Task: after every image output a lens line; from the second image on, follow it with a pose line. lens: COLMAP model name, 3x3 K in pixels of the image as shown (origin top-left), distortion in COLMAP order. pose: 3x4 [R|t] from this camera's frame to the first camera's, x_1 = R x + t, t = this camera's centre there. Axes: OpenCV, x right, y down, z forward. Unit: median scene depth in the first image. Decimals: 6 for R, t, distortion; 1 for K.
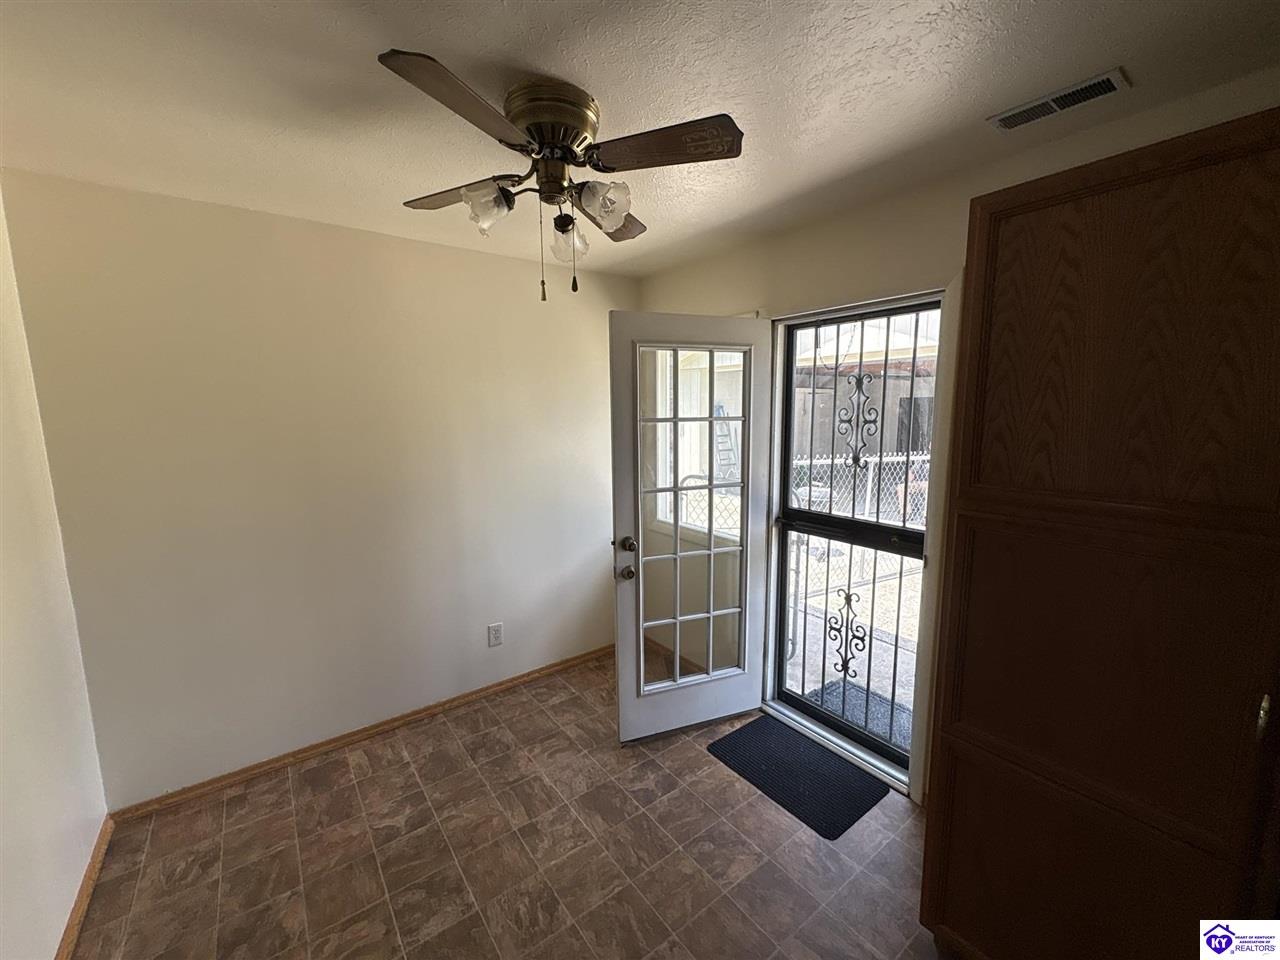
lens RADIAL K [[510.7, 0, 640.0], [0, 510.7, 480.0], [0, 0, 1]] dist [0.000978, 0.000213]
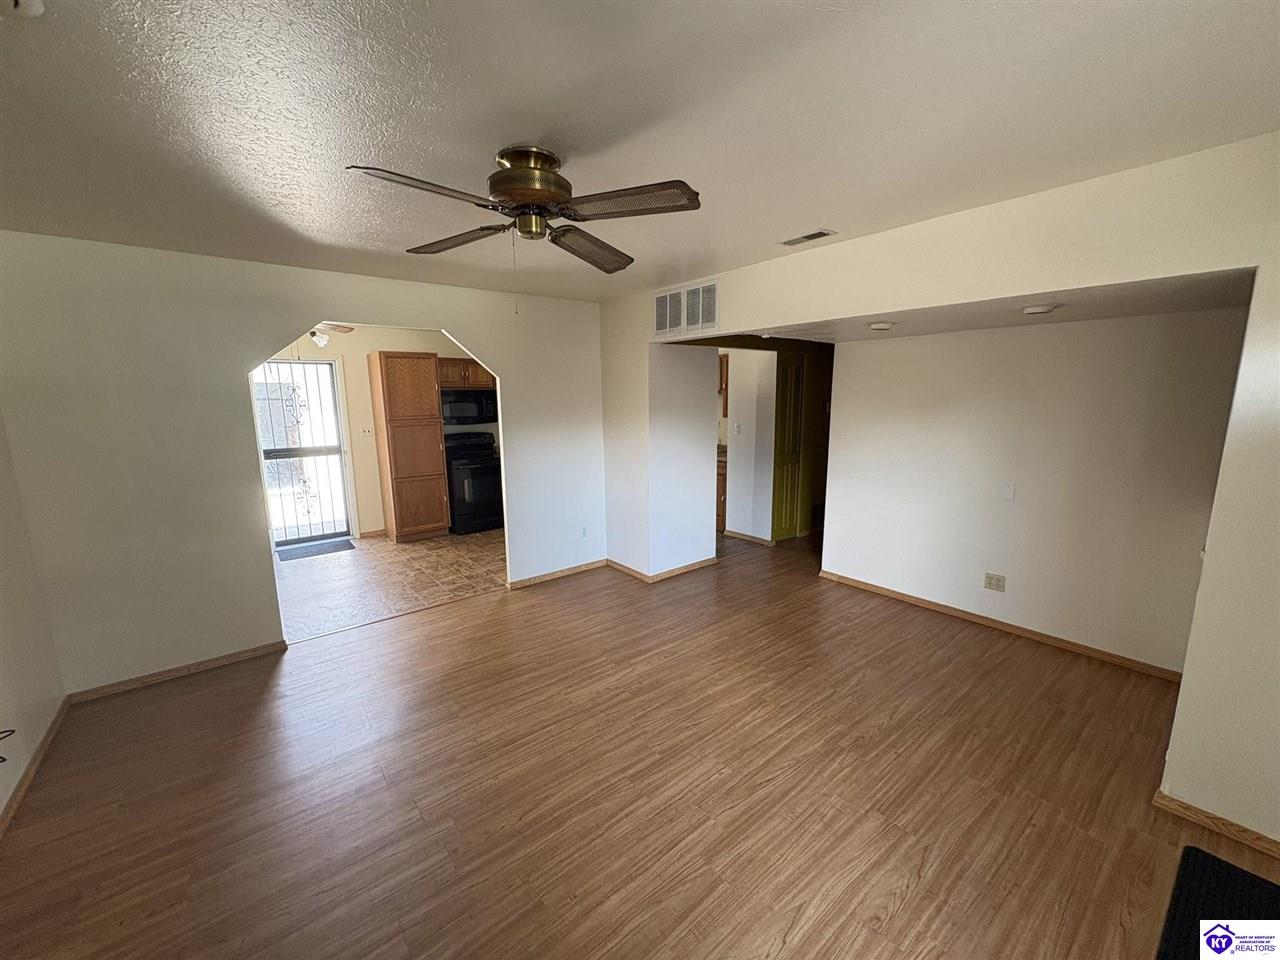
lens RADIAL K [[505.3, 0, 640.0], [0, 505.3, 480.0], [0, 0, 1]] dist [-0.000033, 0.000103]
pose [[-0.032900, -0.154728, 0.987409, -1.946746], [0.147833, 0.976324, 0.157916, 0.086463], [-0.988465, 0.151167, -0.009247, -0.504263]]
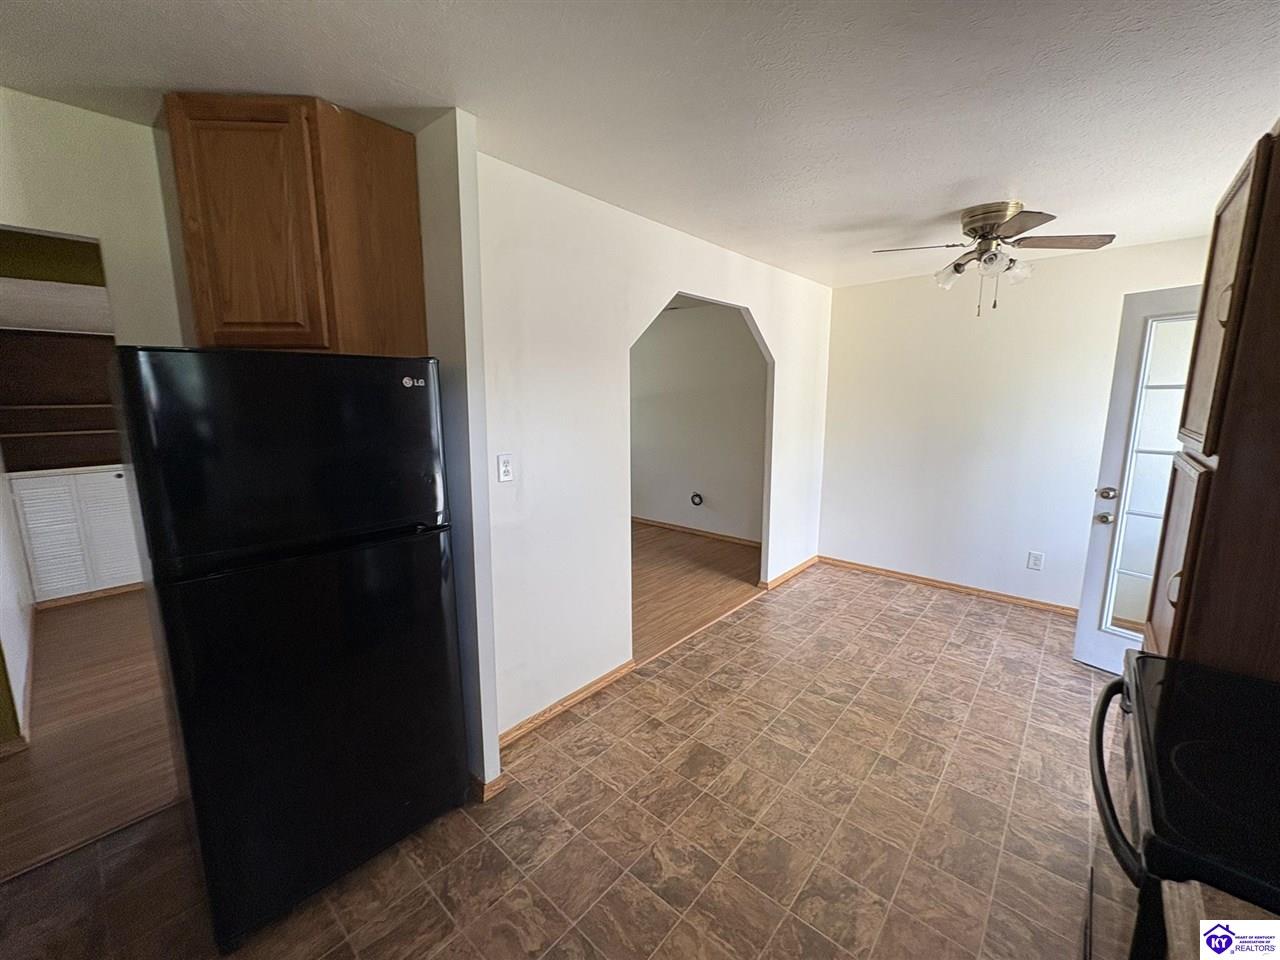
lens RADIAL K [[510.7, 0, 640.0], [0, 510.7, 480.0], [0, 0, 1]] dist [0.000978, 0.000213]
pose [[0.200935, 0.170935, -0.964576, 0.846943], [-0.130224, 0.980580, 0.146643, 0.060004], [0.970910, 0.096145, 0.219293, -0.289998]]
